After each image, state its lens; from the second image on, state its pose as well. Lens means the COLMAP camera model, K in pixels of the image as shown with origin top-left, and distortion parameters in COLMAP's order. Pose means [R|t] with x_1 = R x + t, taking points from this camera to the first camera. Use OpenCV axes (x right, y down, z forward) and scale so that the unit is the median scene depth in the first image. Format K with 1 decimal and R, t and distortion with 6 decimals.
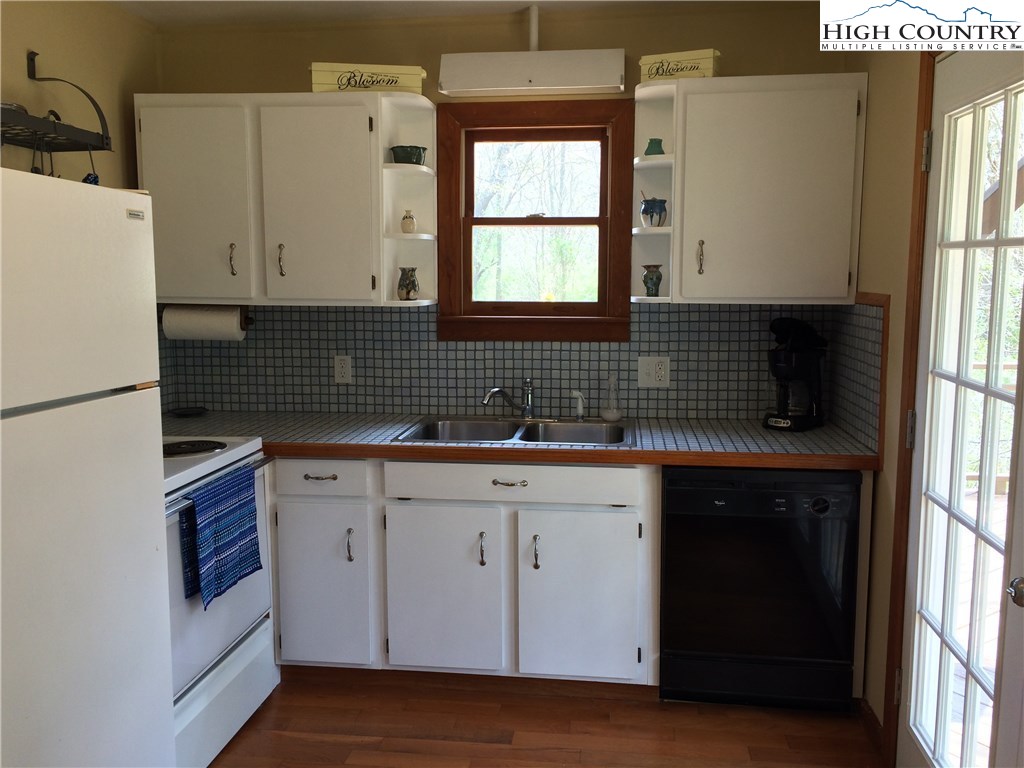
lens RADIAL K [[878.6, 0, 512.0], [0, 878.6, 384.0], [0, 0, 1]] dist [0.067865, -0.079768]
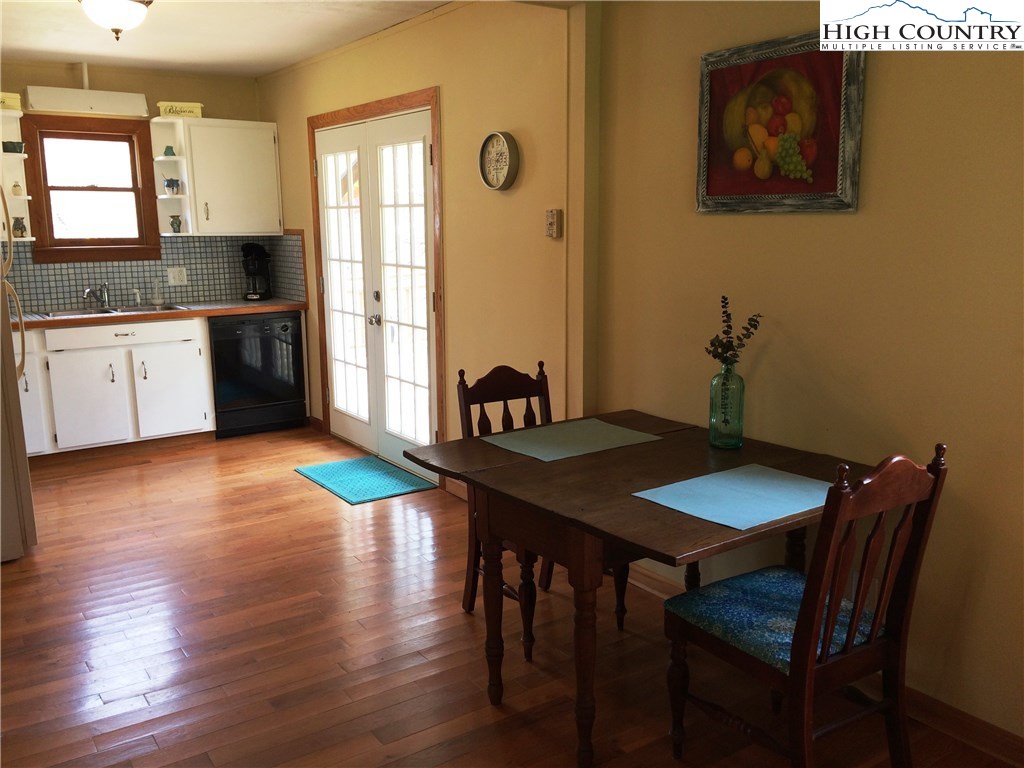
lens RADIAL K [[878.6, 0, 512.0], [0, 878.6, 384.0], [0, 0, 1]] dist [0.067865, -0.079768]
pose [[0.747940, -0.127283, 0.651449, -0.530175], [0.095184, 0.991866, 0.084514, 0.115565], [-0.656907, -0.001204, 0.753971, -0.798448]]
